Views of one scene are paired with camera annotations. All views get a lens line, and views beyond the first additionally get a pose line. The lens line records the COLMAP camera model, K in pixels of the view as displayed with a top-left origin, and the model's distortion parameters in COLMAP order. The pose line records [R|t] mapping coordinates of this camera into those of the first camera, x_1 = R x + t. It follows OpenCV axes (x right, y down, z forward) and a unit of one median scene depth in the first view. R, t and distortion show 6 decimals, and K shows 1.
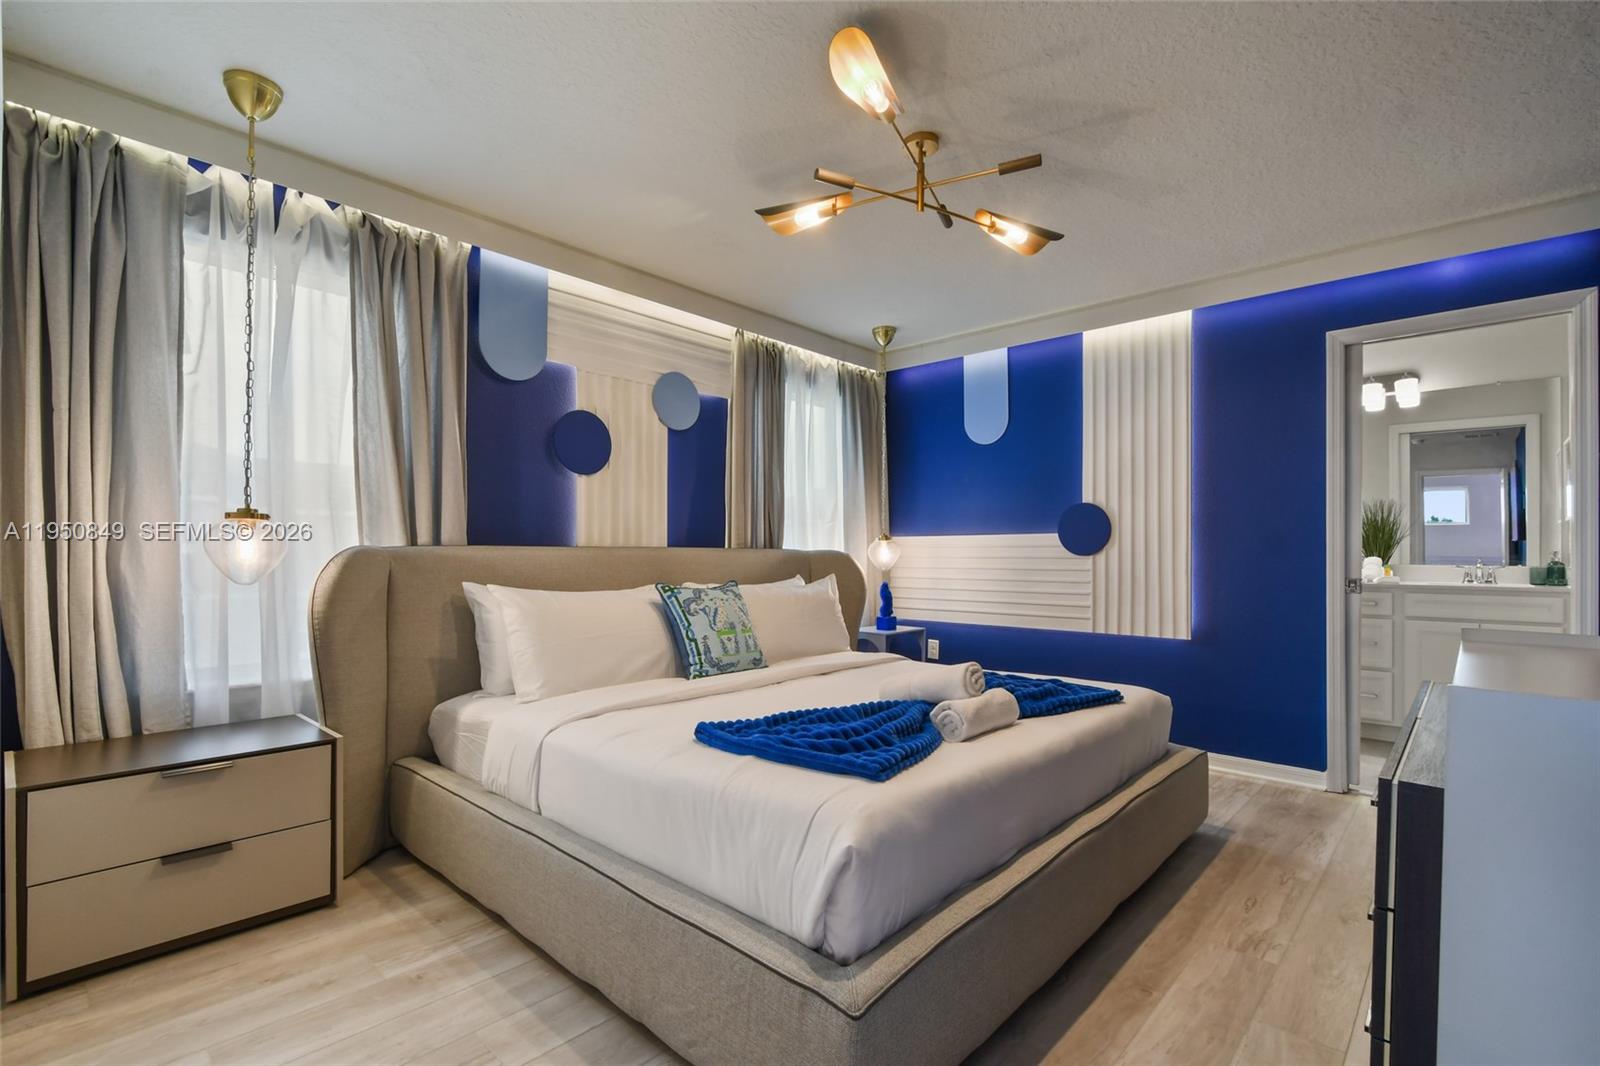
lens RADIAL K [[724.1, 0, 801.6], [0, 724.1, 553.8], [0, 0, 1]] dist [-0.014270, -0.000277]
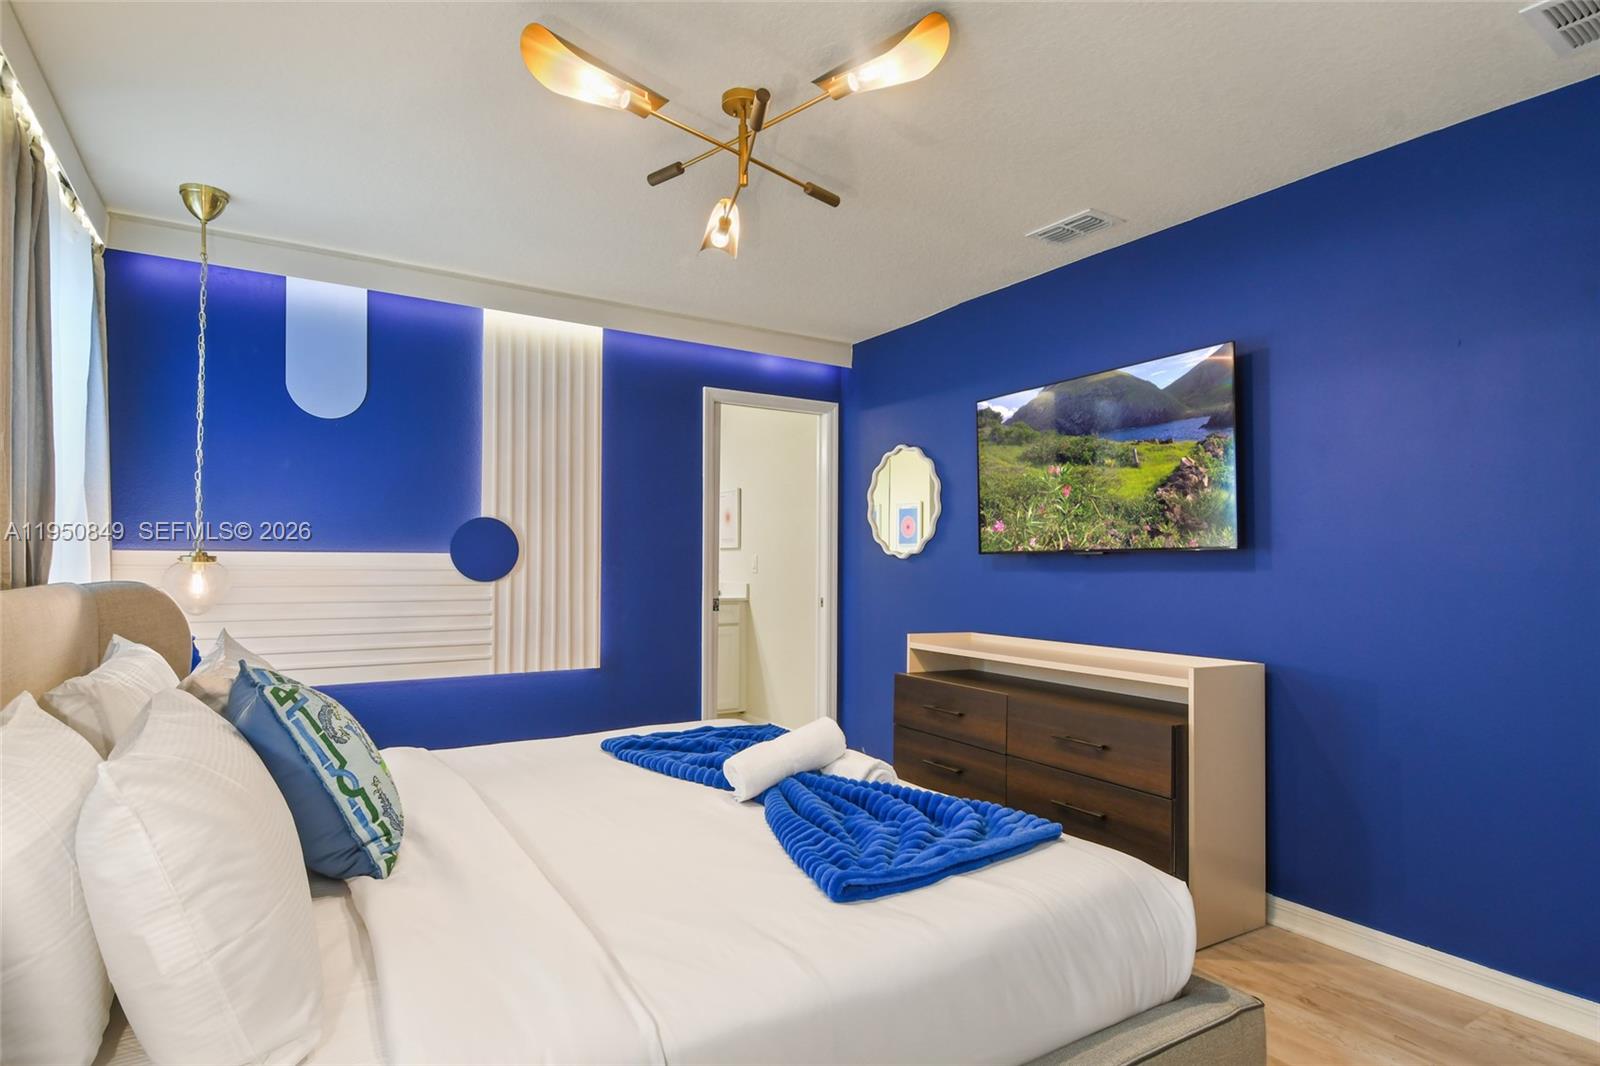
lens RADIAL K [[850.9, 0, 800.0], [0, 850.9, 533.0], [0, 0, 1]] dist [0.018064, -0.000119]
pose [[0.253252, 0.029156, 0.966961, -0.500522], [-0.011359, 0.999566, -0.027164, -0.033076], [-0.967334, -0.004104, 0.253473, 0.449338]]
